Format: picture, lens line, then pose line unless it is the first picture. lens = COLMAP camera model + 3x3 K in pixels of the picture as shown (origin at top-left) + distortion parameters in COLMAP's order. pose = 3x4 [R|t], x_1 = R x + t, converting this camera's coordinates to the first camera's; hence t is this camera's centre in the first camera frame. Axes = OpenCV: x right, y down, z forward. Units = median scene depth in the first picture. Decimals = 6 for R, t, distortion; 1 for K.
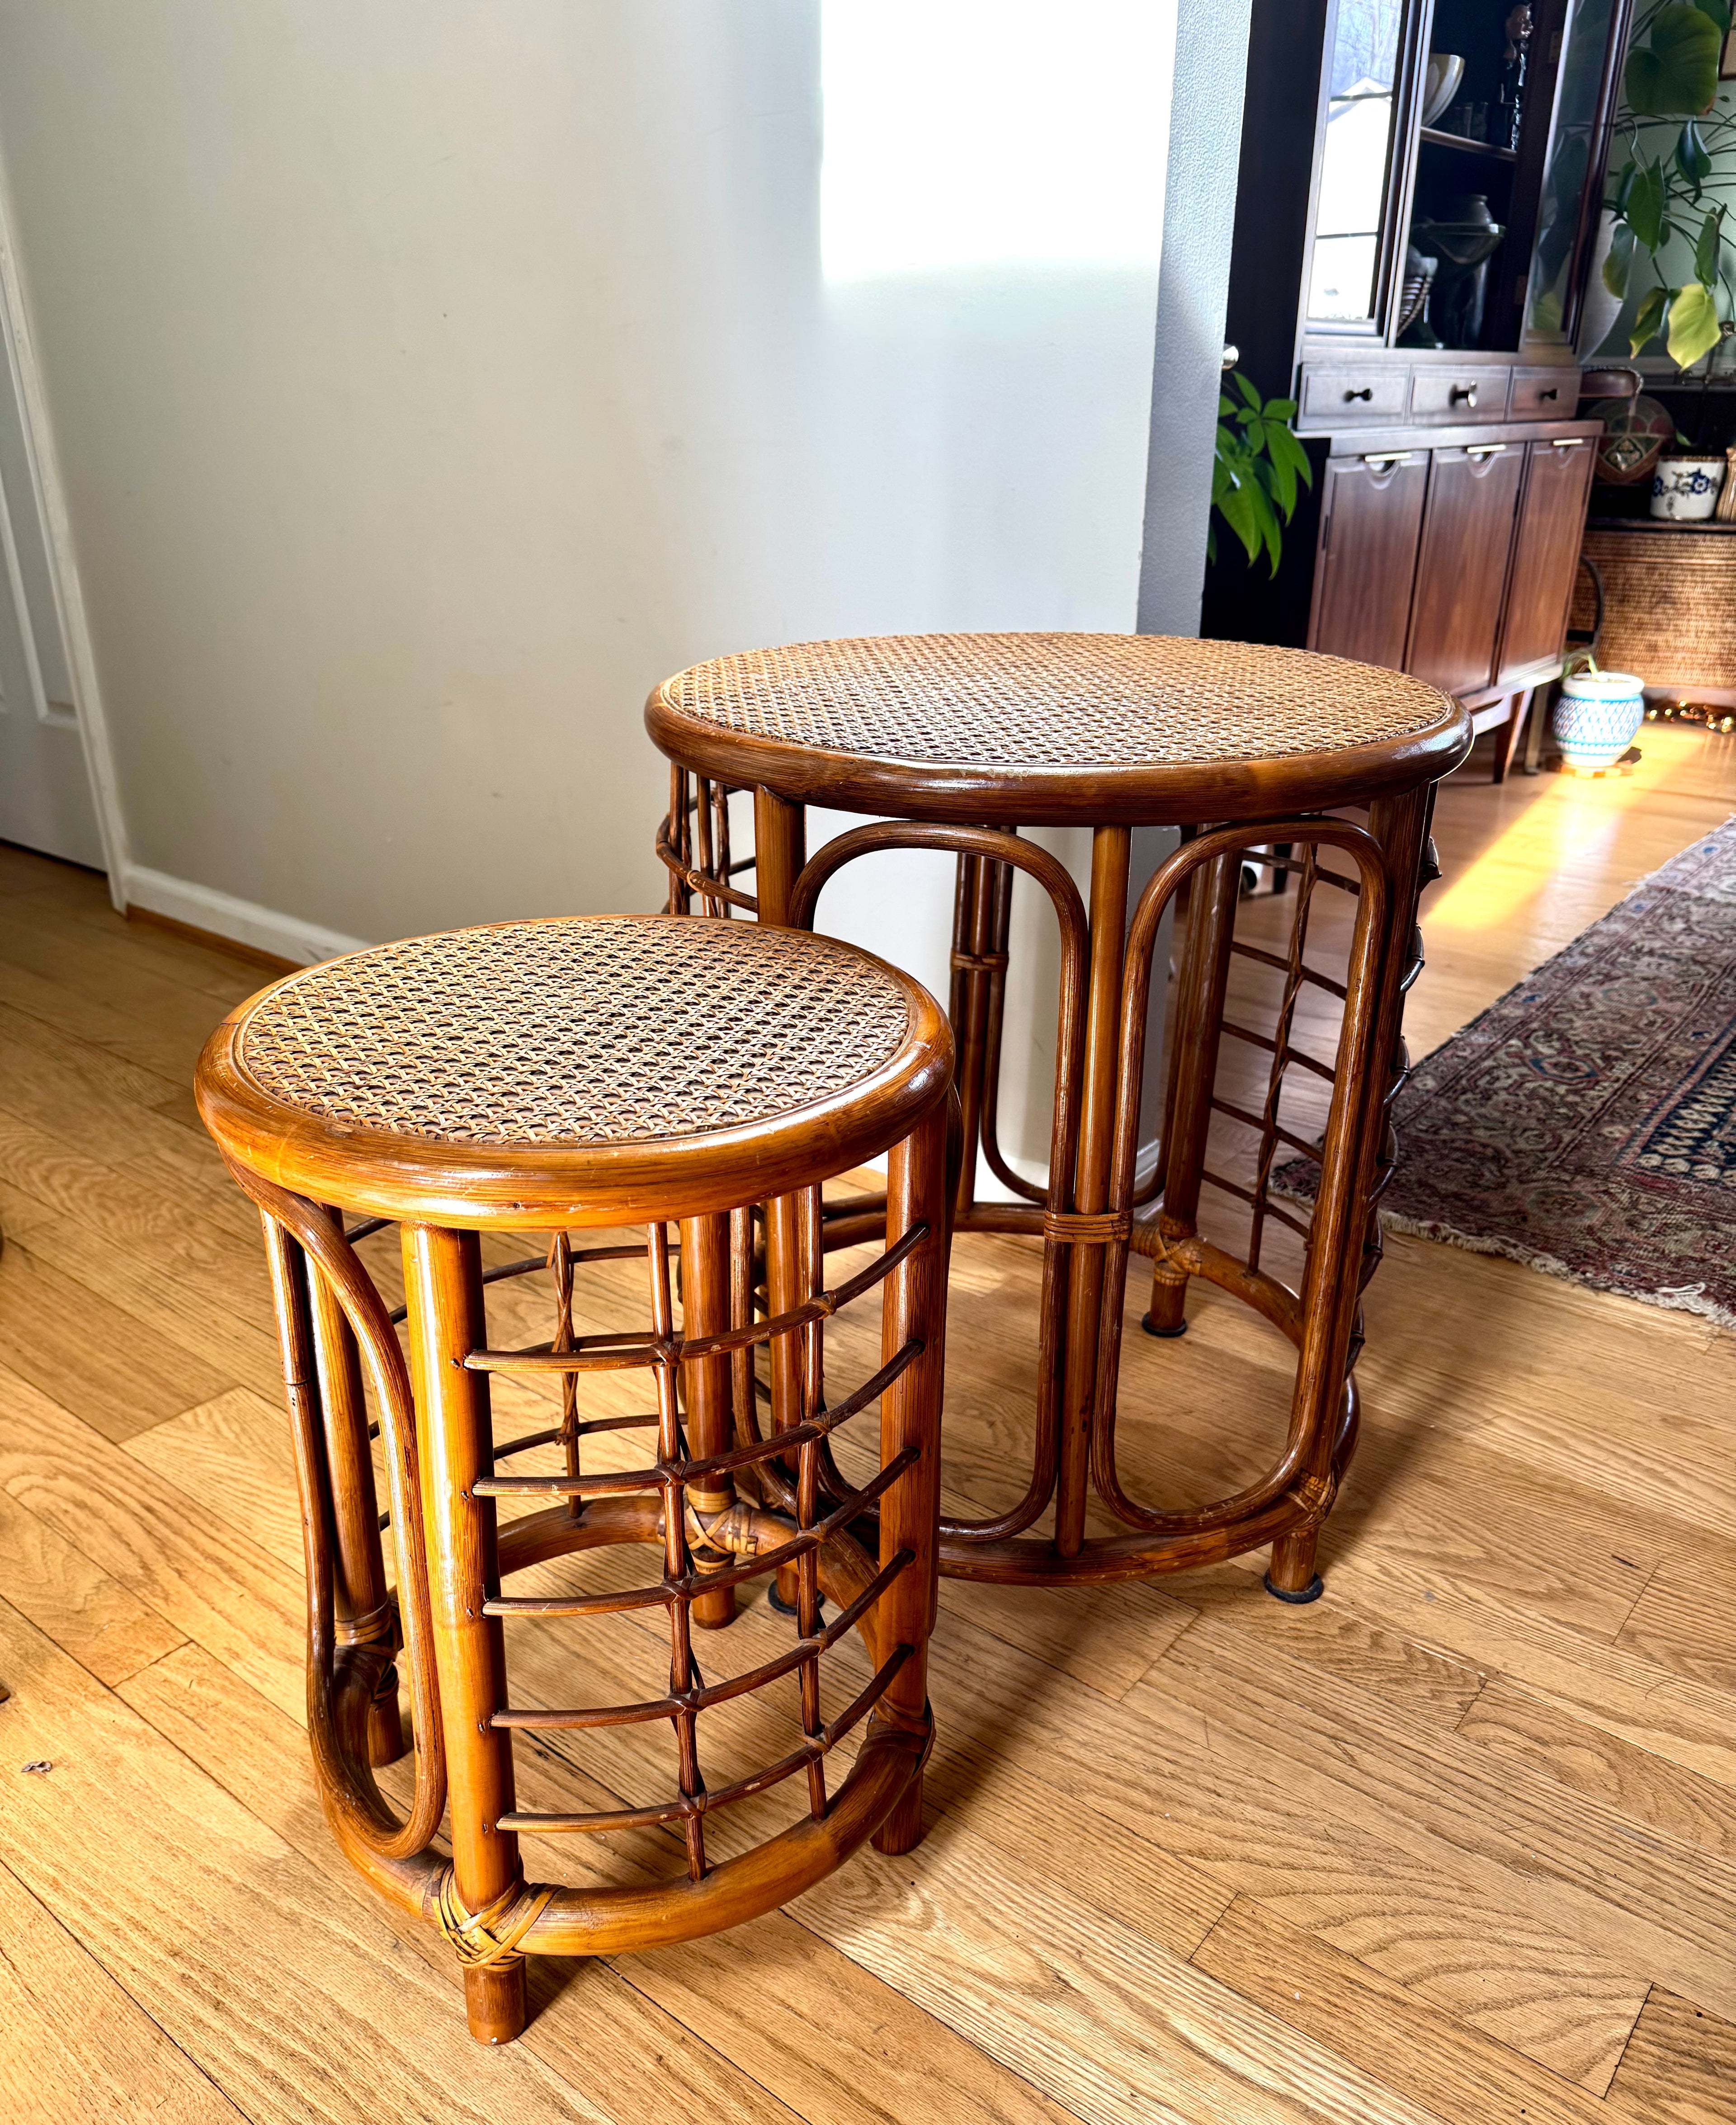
lens RADIAL K [[1650.6, 0, 866.1], [0, 1650.6, 1135.8], [0, 0, 1]] dist [0.022573, -0.058580]
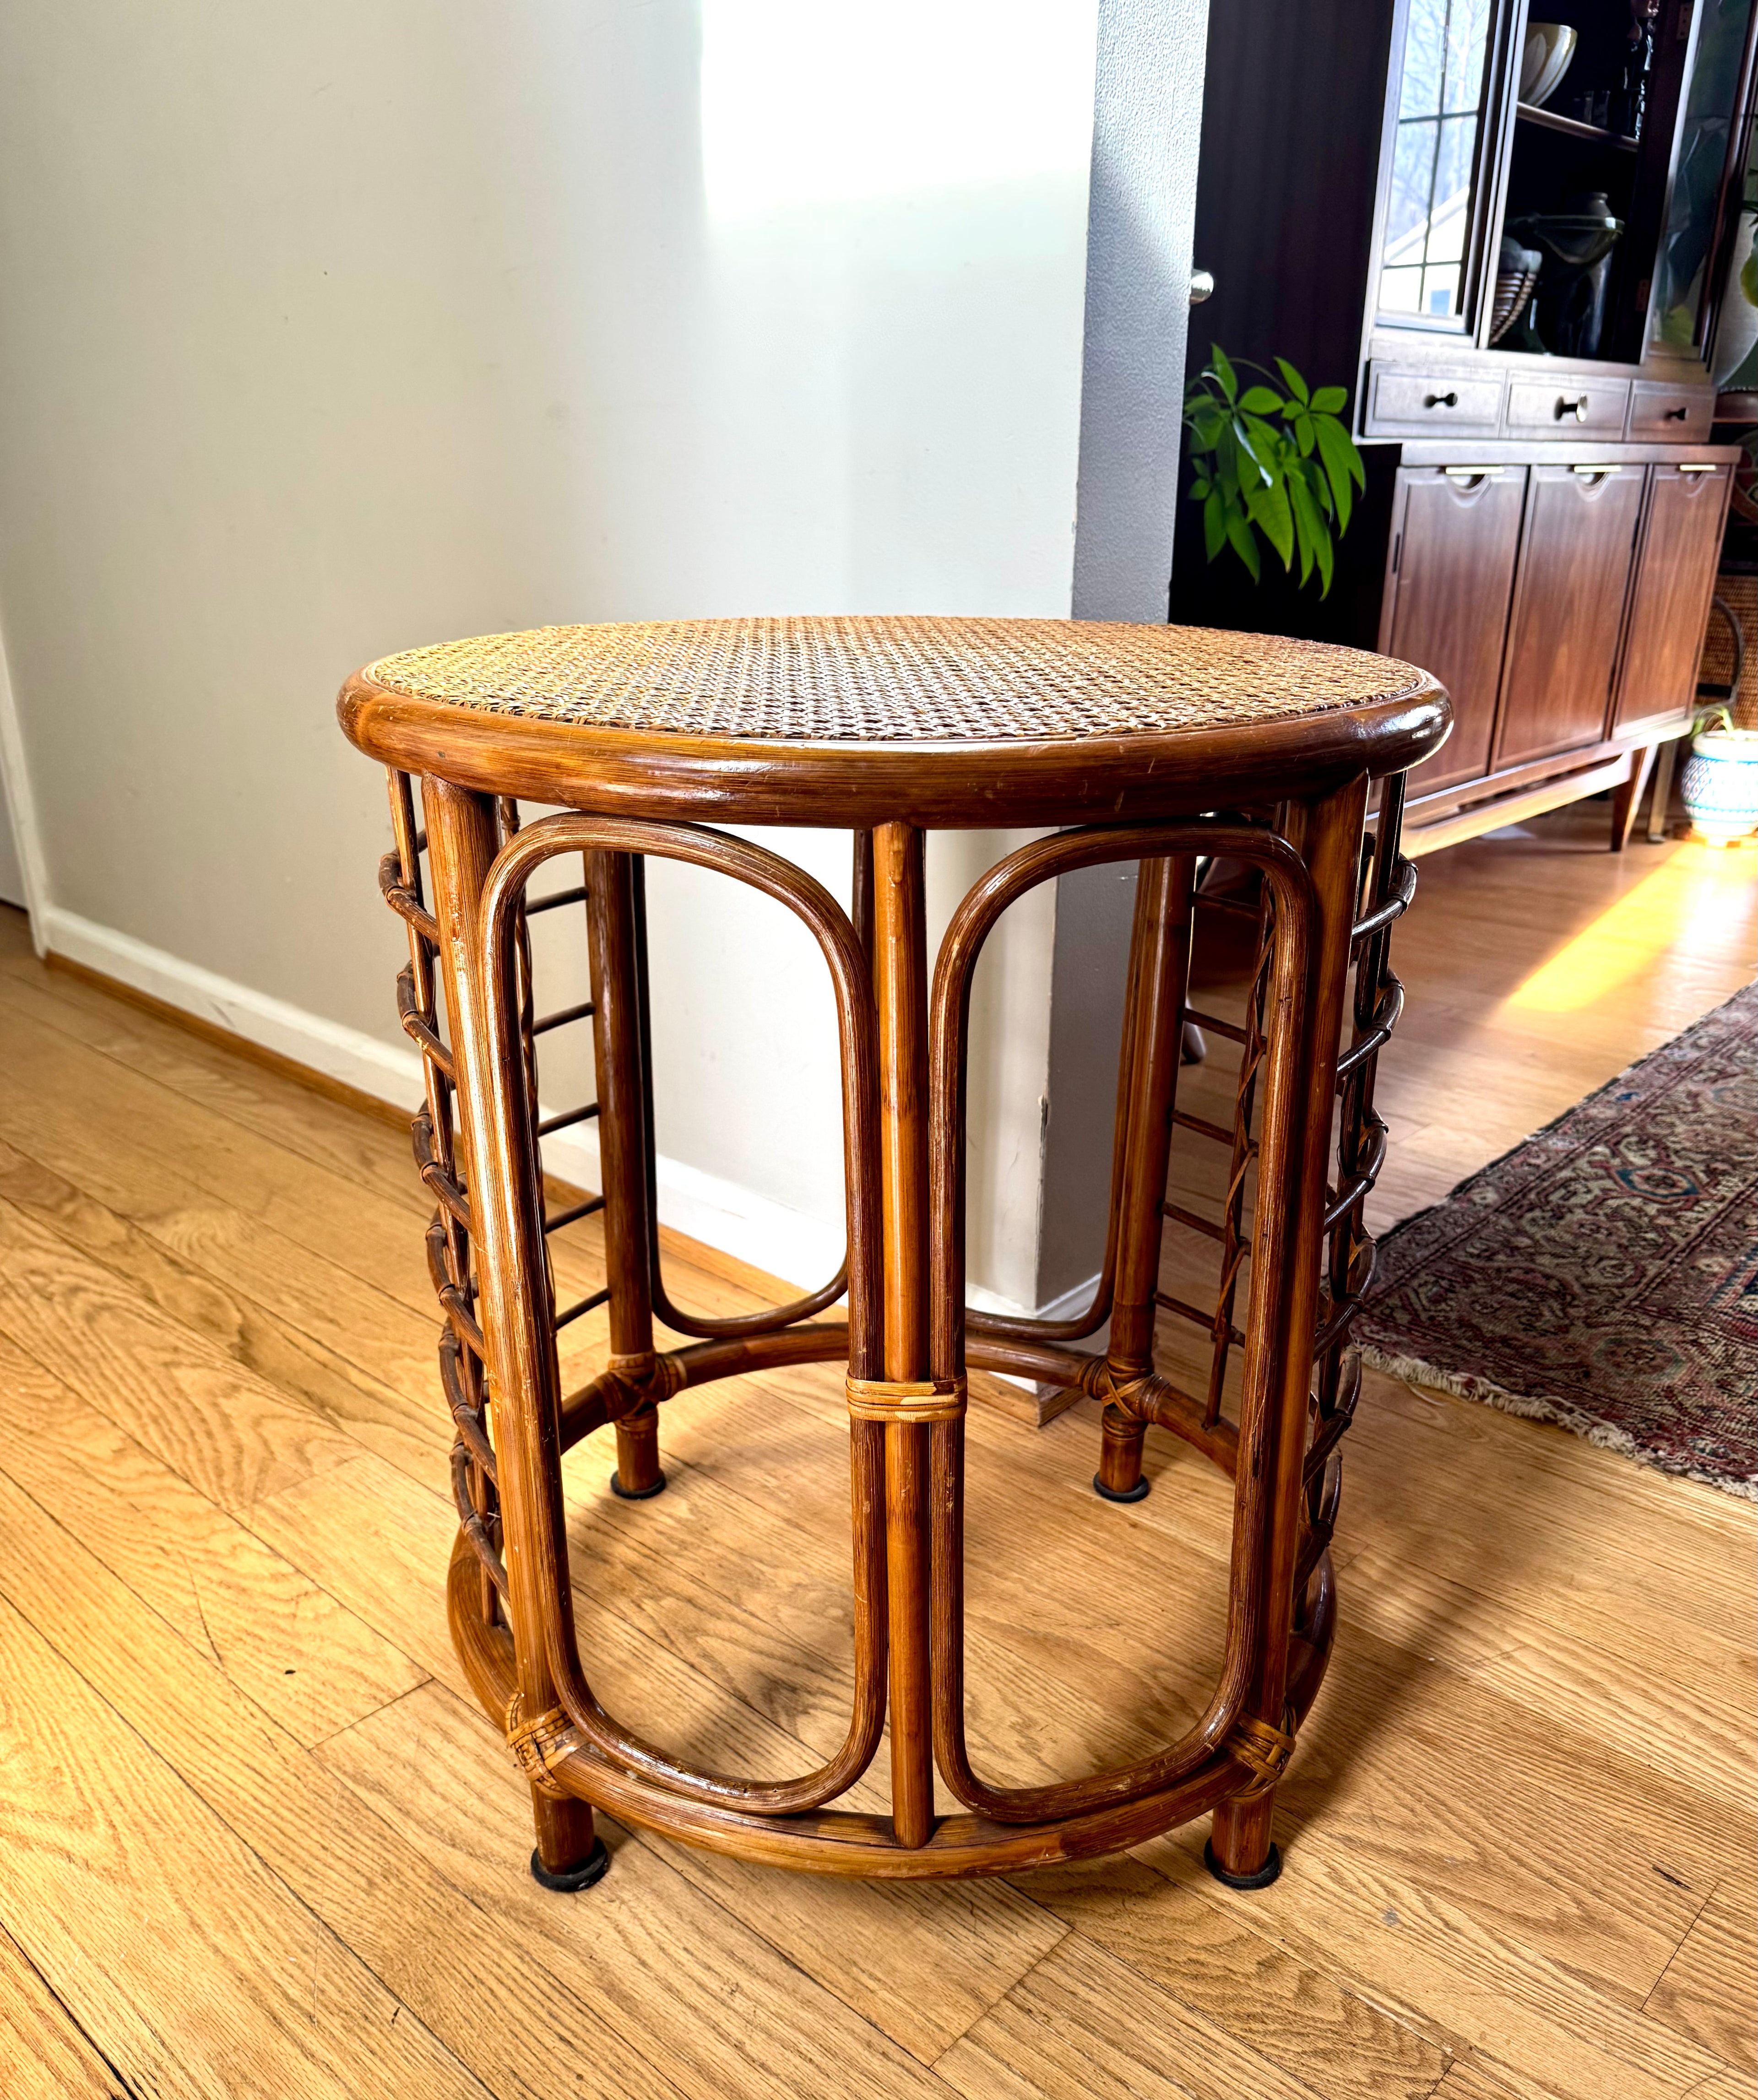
lens RADIAL K [[1716.7, 0, 884.0], [0, 1716.7, 1147.9], [0, 0, 1]] dist [-0.005008, -0.006985]
pose [[0.998002, 0.028760, -0.056255, 0.103232], [-0.030914, 0.998807, -0.037812, -0.017312], [0.055100, 0.039475, 0.997700, 0.152118]]
